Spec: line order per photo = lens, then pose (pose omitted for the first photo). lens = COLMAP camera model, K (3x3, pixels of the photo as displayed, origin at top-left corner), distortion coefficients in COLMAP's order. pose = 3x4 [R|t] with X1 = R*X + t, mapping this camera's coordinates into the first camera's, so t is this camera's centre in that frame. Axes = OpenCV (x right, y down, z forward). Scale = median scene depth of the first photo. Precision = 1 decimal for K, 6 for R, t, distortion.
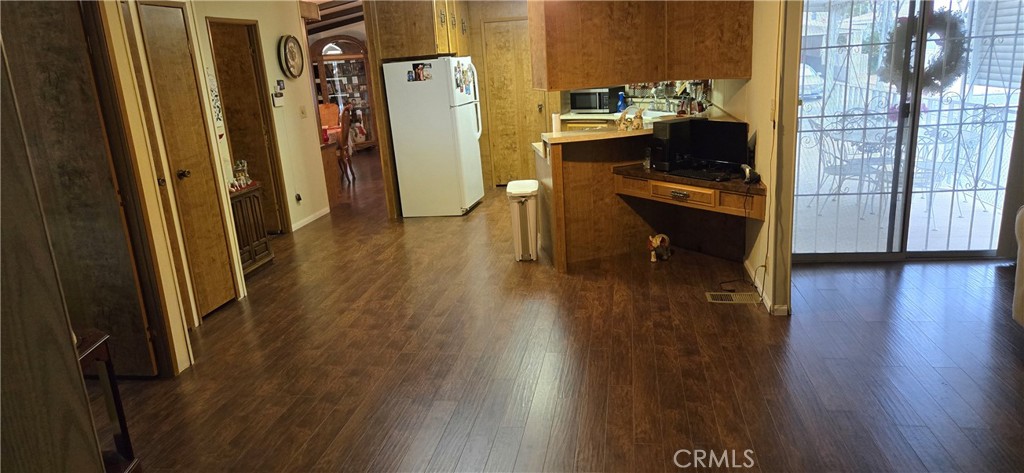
lens RADIAL K [[689.0, 0, 512.0], [0, 689.0, 236.5], [0, 0, 1]] dist [0.099998, -0.000438]
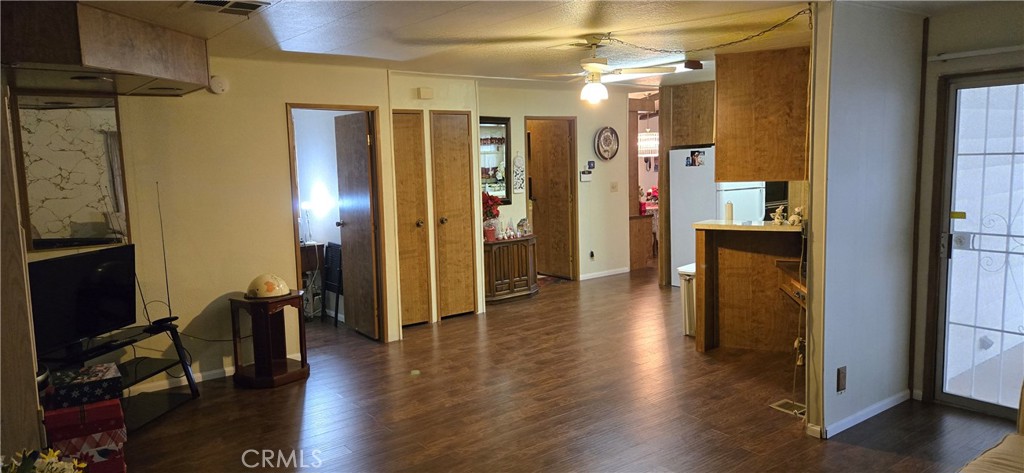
lens RADIAL K [[689.0, 0, 512.0], [0, 689.0, 236.5], [0, 0, 1]] dist [0.099998, -0.000438]
pose [[0.721945, 0.121614, -0.681180, 0.553191], [-0.191152, 0.981178, -0.027417, -0.034964], [0.665024, 0.150002, 0.731603, 0.009866]]
